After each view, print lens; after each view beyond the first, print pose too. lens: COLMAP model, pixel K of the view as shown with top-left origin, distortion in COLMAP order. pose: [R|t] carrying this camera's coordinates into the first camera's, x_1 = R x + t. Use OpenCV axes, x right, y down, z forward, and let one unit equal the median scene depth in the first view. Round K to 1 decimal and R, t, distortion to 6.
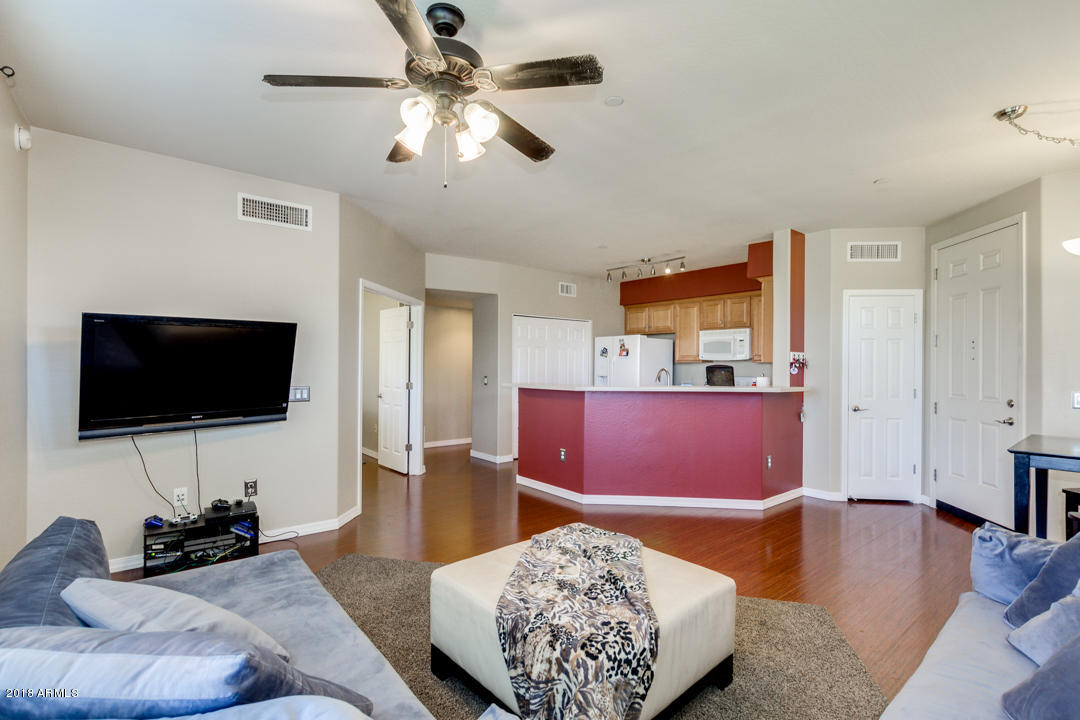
lens RADIAL K [[497.3, 0, 544.2], [0, 497.3, 363.3], [0, 0, 1]] dist [0.004602, -0.002973]
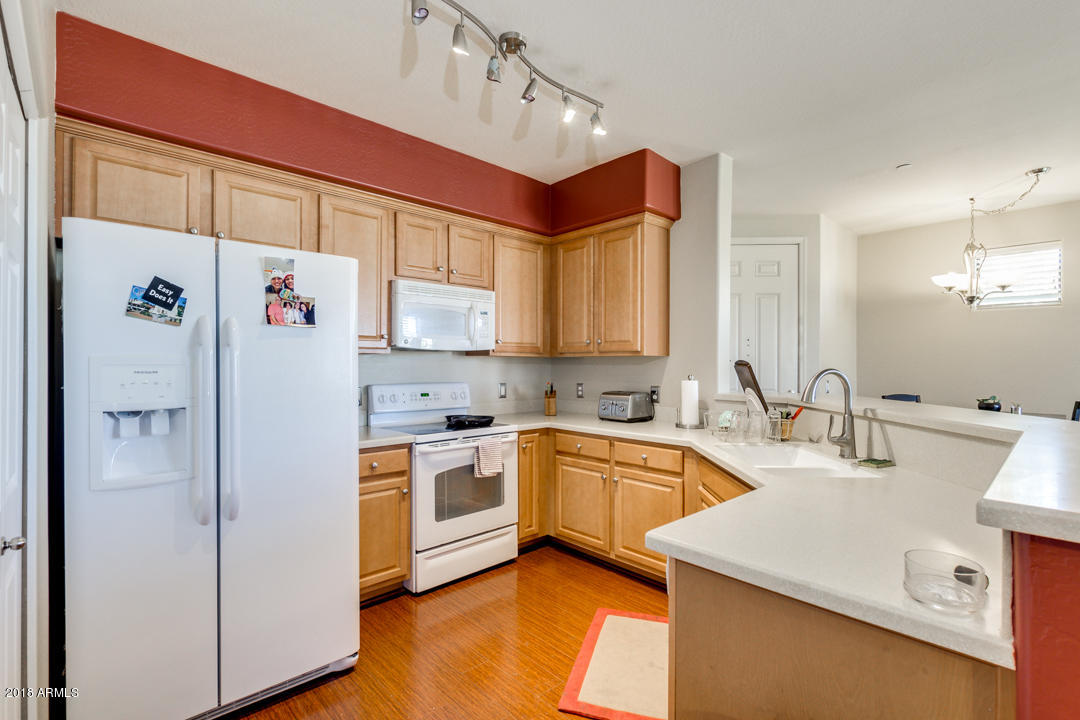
lens RADIAL K [[497.3, 0, 543.7], [0, 497.3, 361.2], [0, 0, 1]] dist [0.004602, -0.002973]
pose [[-0.062558, -0.000435, 0.998041, -0.166865], [-0.006691, 0.999978, 0.000016, 0.005449], [-0.998019, -0.006677, -0.062560, 1.296948]]
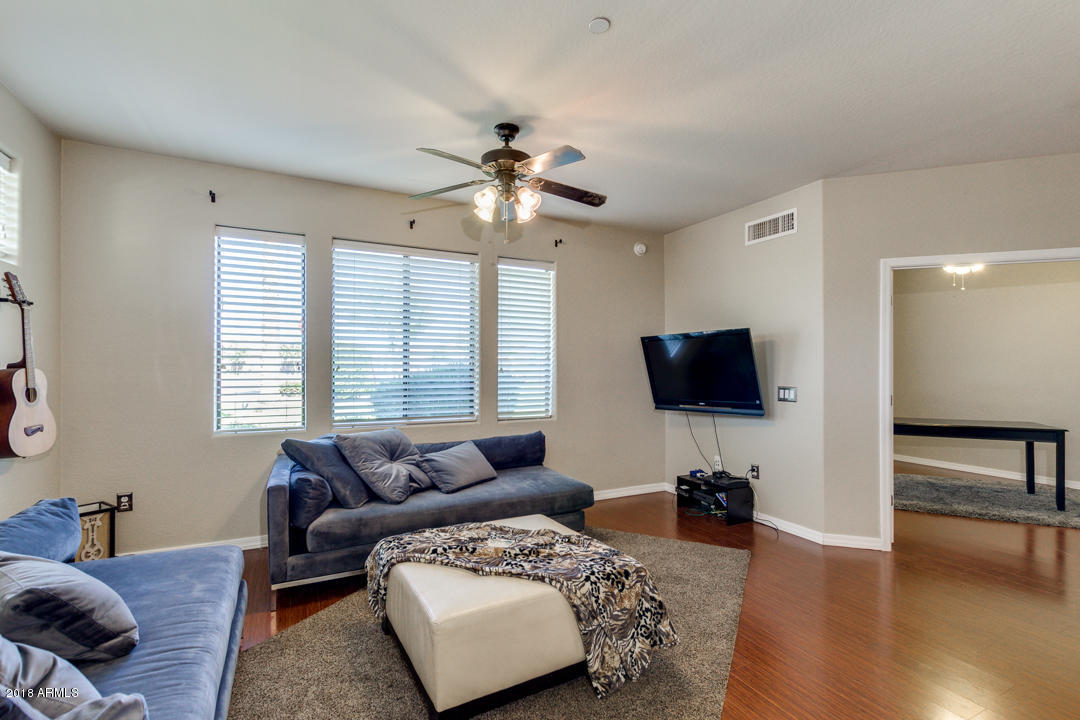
lens RADIAL K [[497.3, 0, 548.3], [0, 497.3, 364.8], [0, 0, 1]] dist [0.004602, -0.002973]
pose [[-0.204209, -0.009720, -0.978879, 0.483655], [0.002963, 0.999940, -0.010547, 0.008238], [0.978923, -0.005054, -0.204168, 0.563640]]
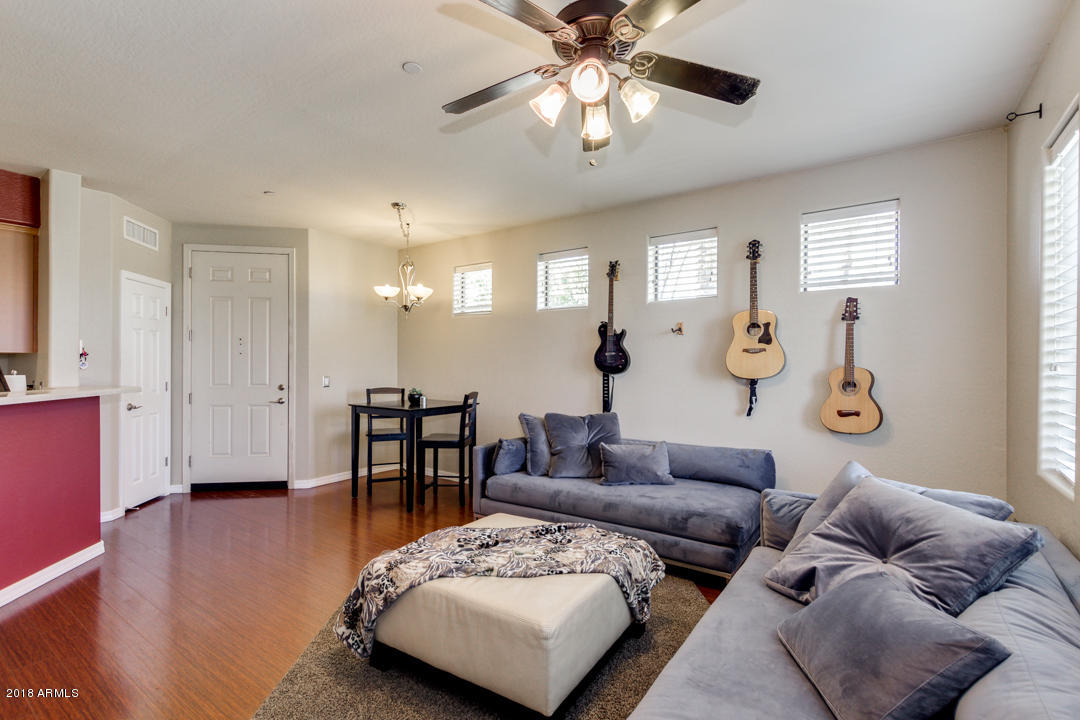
lens RADIAL K [[497.3, 0, 543.3], [0, 497.3, 364.2], [0, 0, 1]] dist [0.004602, -0.002973]
pose [[-0.263641, -0.008437, 0.964584, -0.419750], [-0.011066, 0.999922, 0.005722, 0.001824], [-0.964557, -0.009166, -0.263714, 0.524826]]
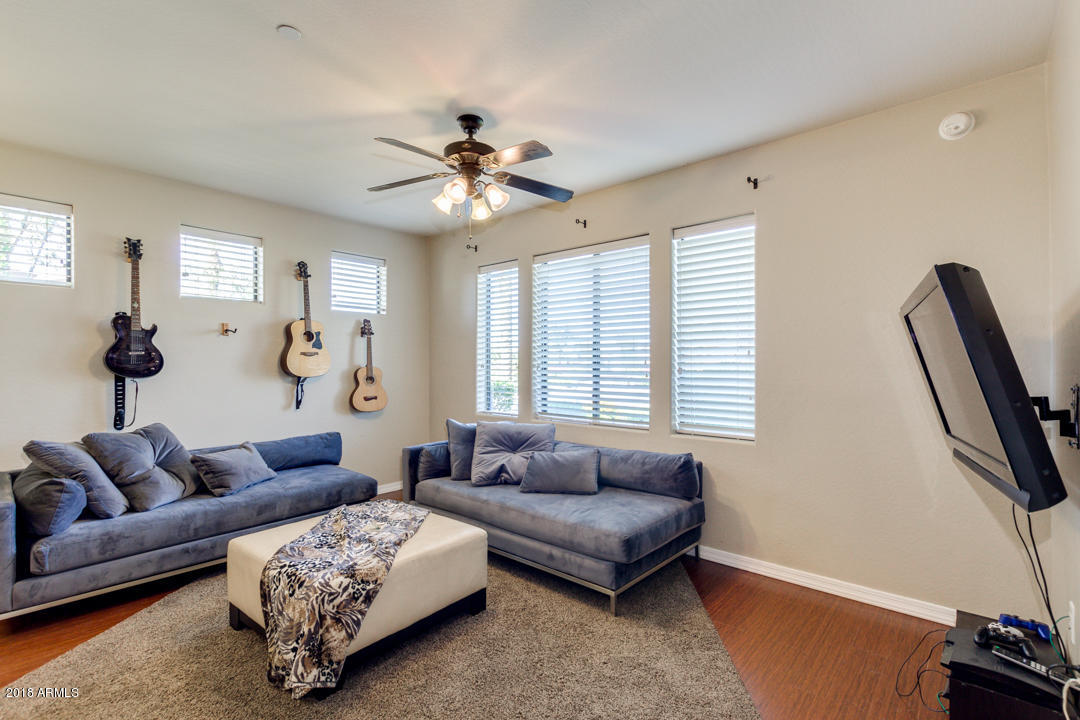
lens RADIAL K [[497.3, 0, 542.1], [0, 497.3, 364.2], [0, 0, 1]] dist [0.004602, -0.002973]
pose [[-0.987631, -0.006384, -0.156668, -0.072004], [-0.005176, 0.999954, -0.008112, 0.006024], [0.156713, -0.007201, -0.987618, 0.970135]]
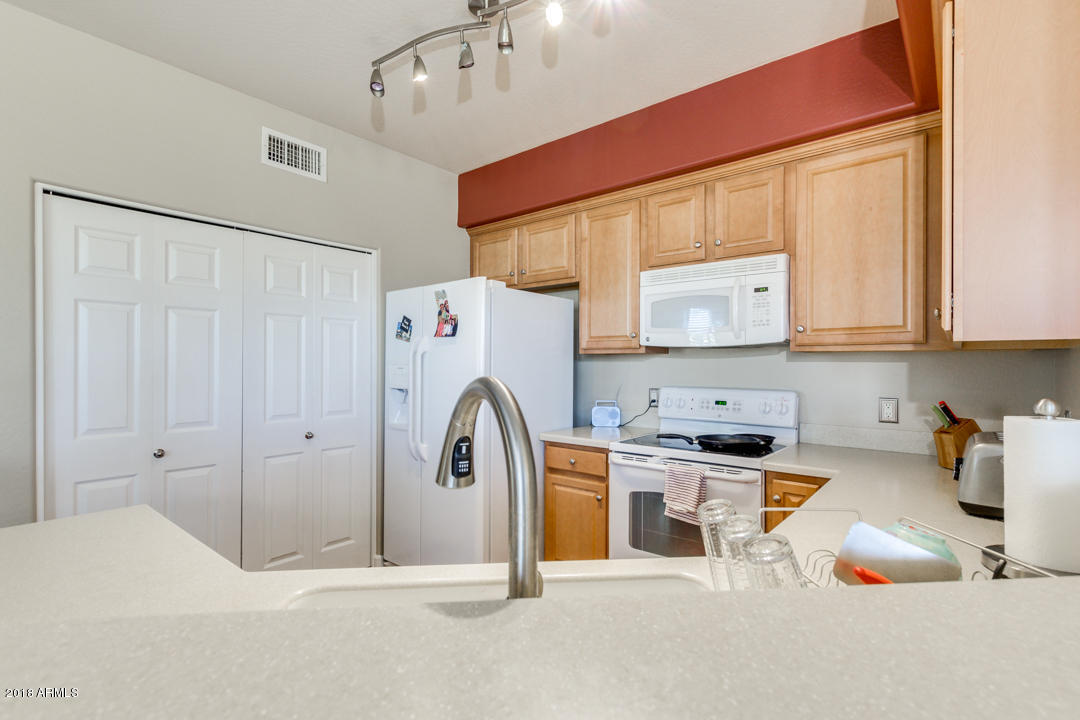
lens RADIAL K [[497.3, 0, 543.2], [0, 497.3, 365.0], [0, 0, 1]] dist [0.004602, -0.002973]
pose [[0.981753, -0.003948, 0.190121, 0.235952], [0.002854, 0.999978, 0.006029, 0.007123], [-0.190141, -0.005377, 0.981742, 0.910656]]
